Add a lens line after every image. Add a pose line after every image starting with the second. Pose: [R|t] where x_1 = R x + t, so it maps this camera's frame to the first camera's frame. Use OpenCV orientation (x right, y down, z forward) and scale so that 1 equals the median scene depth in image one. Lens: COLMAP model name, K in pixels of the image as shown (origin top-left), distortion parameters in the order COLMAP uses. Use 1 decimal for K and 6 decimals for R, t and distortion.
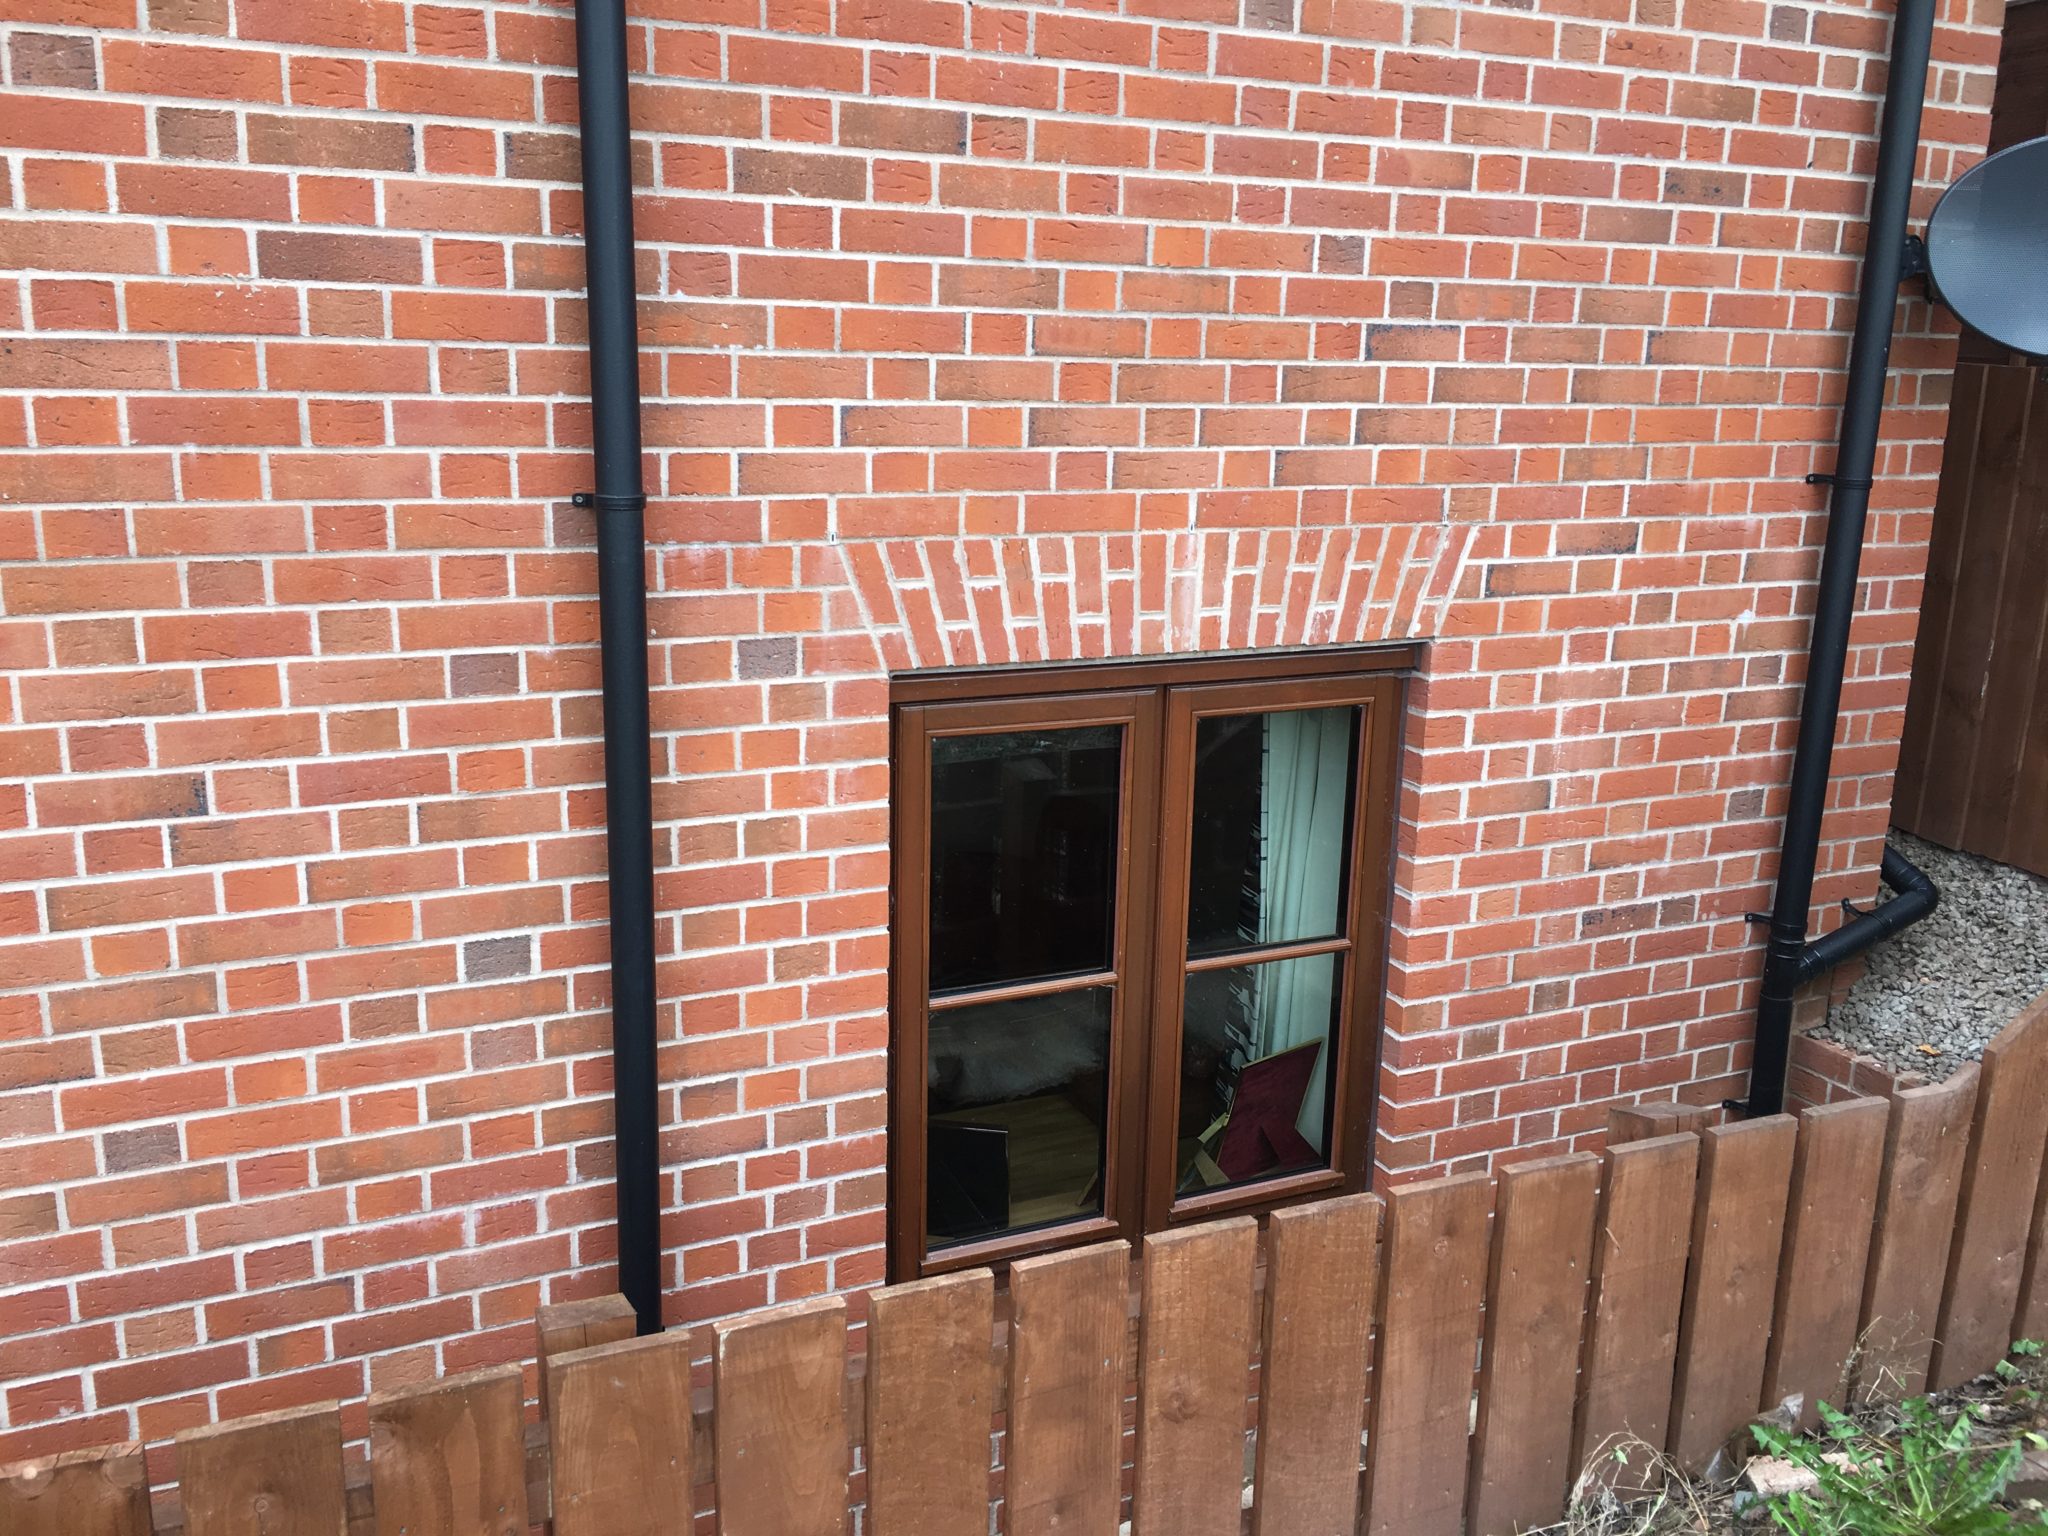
lens RADIAL K [[1746.5, 0, 1022.8], [0, 1746.5, 782.7], [0, 0, 1]] dist [0.083214, -0.122854]
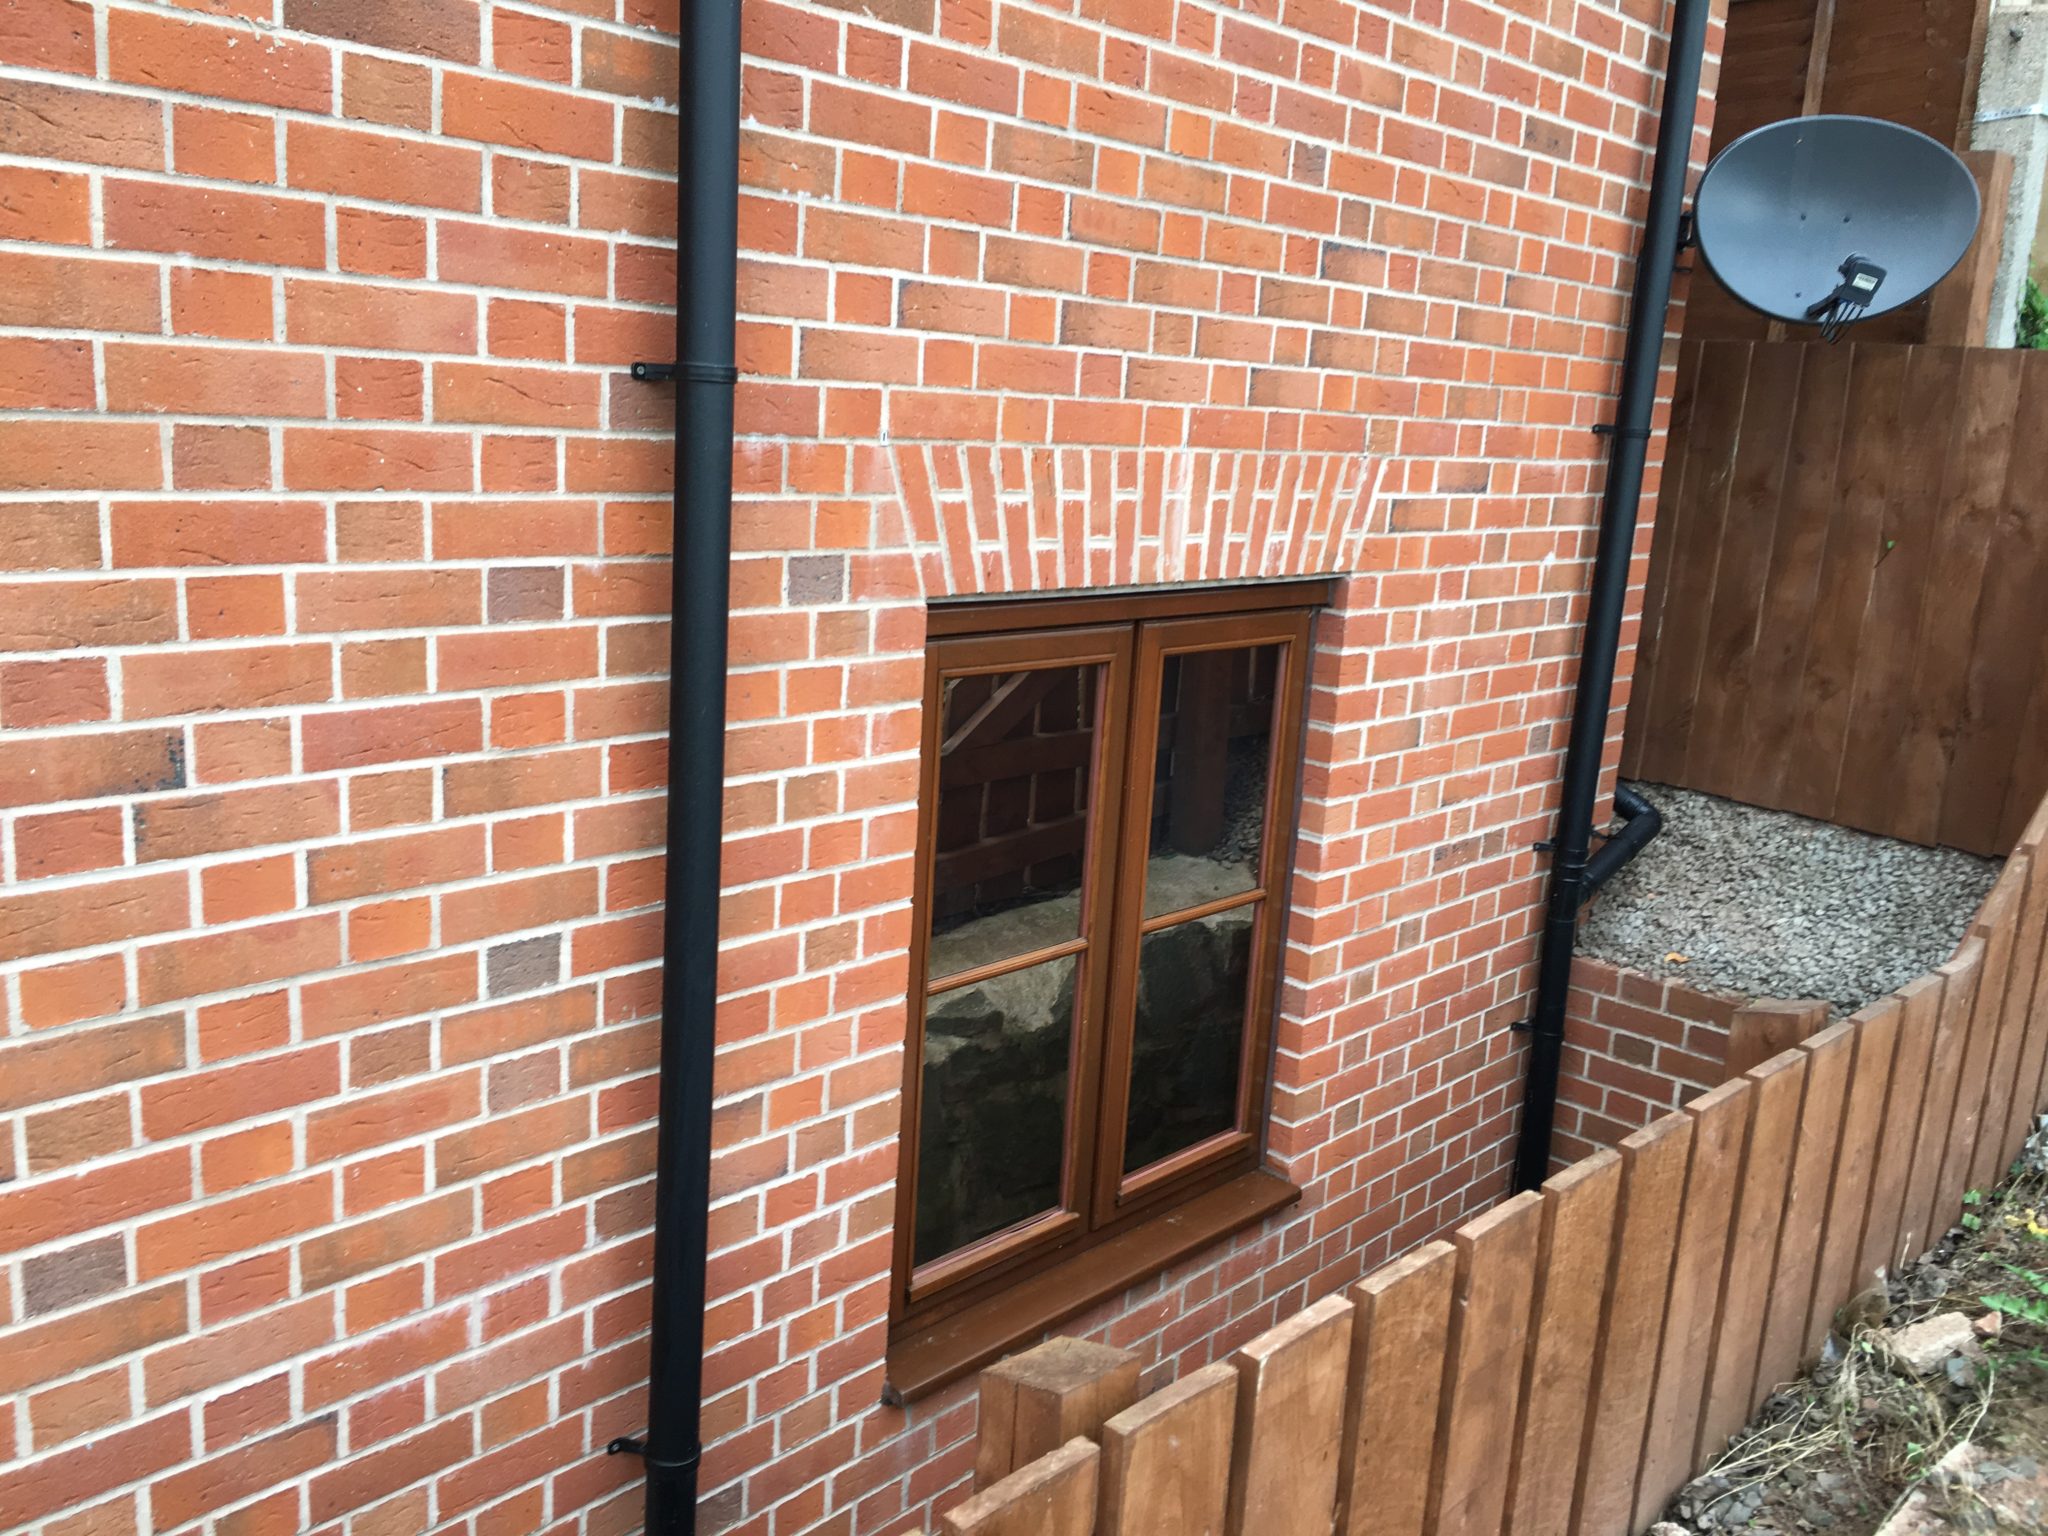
lens RADIAL K [[1746.5, 0, 1024.8], [0, 1746.5, 782.0], [0, 0, 1]] dist [0.083214, -0.122854]
pose [[0.925460, -0.047733, 0.375826, -0.362048], [0.050902, 0.998703, 0.001498, 0.027836], [-0.375410, 0.017744, 0.926689, 0.189637]]
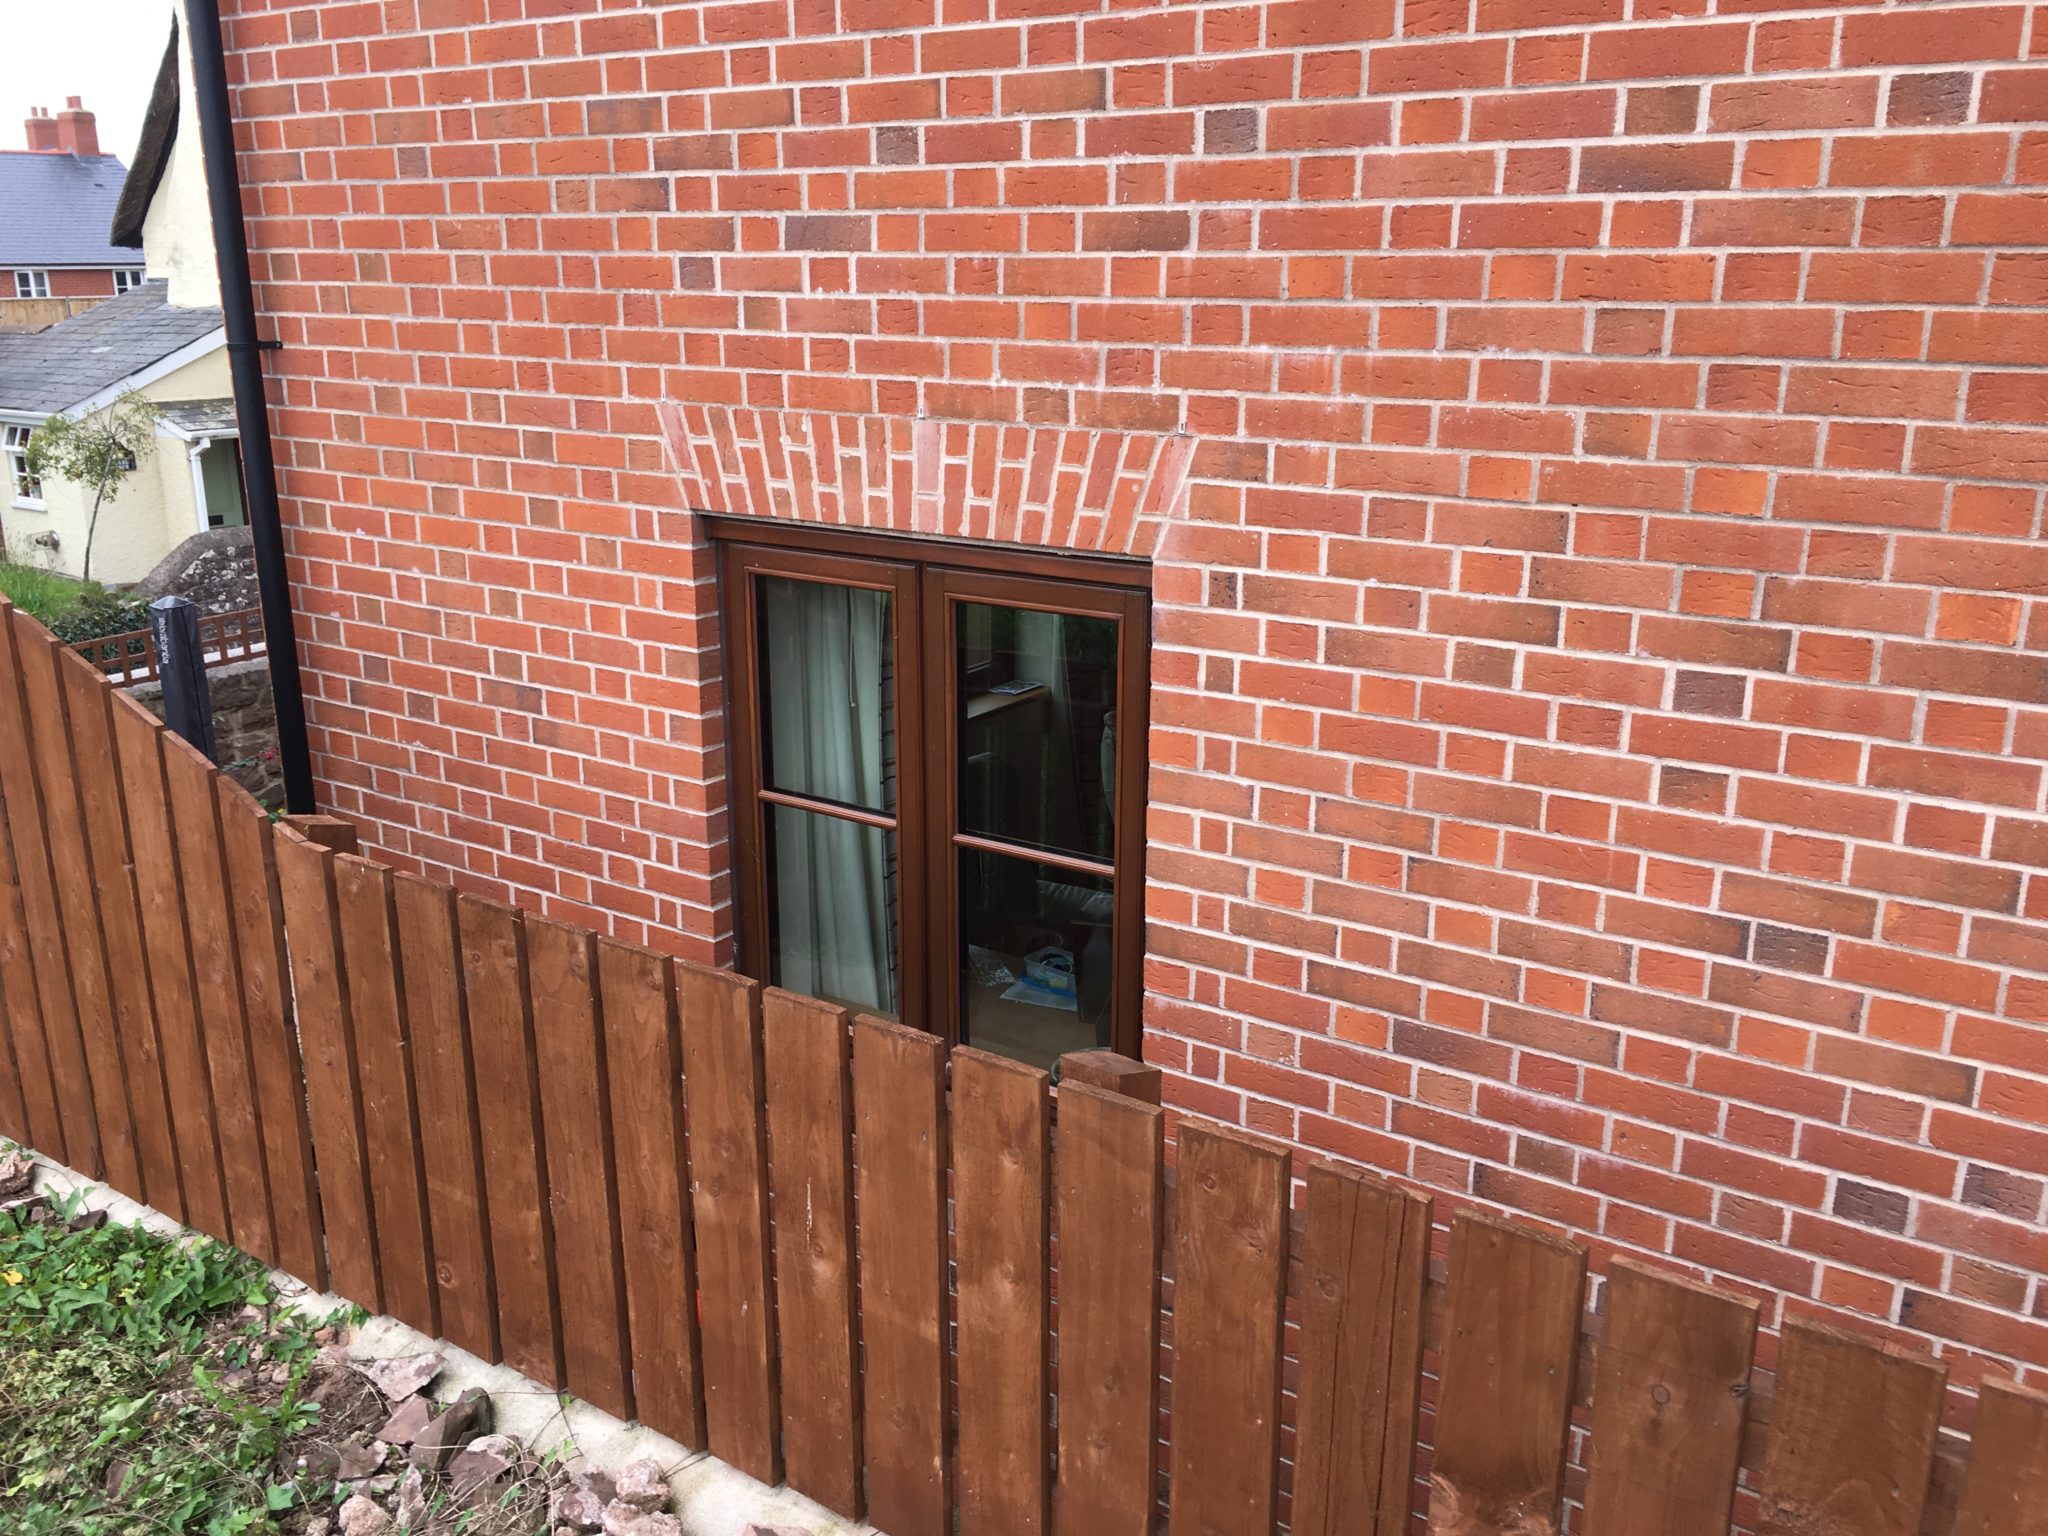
lens RADIAL K [[1746.5, 0, 1031.2], [0, 1746.5, 759.0], [0, 0, 1]] dist [0.083214, -0.122854]
pose [[0.522113, 0.218521, -0.824407, 1.145627], [-0.186740, 0.972455, 0.139497, -0.111863], [0.832181, 0.081117, 0.548538, 0.528181]]
